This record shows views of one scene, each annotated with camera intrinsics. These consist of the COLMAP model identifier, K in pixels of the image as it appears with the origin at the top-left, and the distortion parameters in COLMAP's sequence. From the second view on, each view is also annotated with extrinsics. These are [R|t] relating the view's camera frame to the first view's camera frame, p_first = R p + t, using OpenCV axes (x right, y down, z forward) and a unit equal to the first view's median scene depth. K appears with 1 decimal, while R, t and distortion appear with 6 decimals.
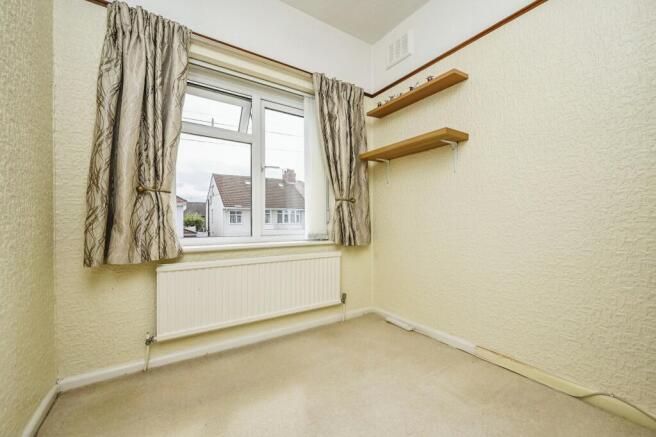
lens RADIAL K [[261.9, 0, 328.7], [0, 261.9, 219.5], [0, 0, 1]] dist [-0.007701, -0.000233]
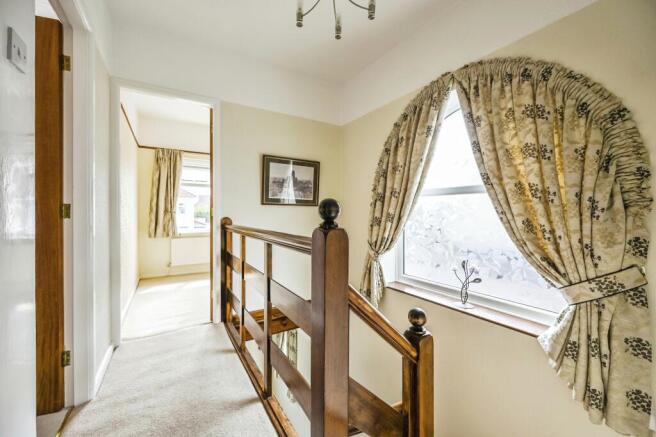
lens RADIAL K [[261.9, 0, 328.0], [0, 261.9, 220.3], [0, 0, 1]] dist [-0.007701, -0.000233]
pose [[0.996854, -0.003694, -0.079168, 1.370535], [0.003366, 0.999985, -0.004273, -0.005993], [0.079183, 0.003993, 0.996852, -1.840929]]
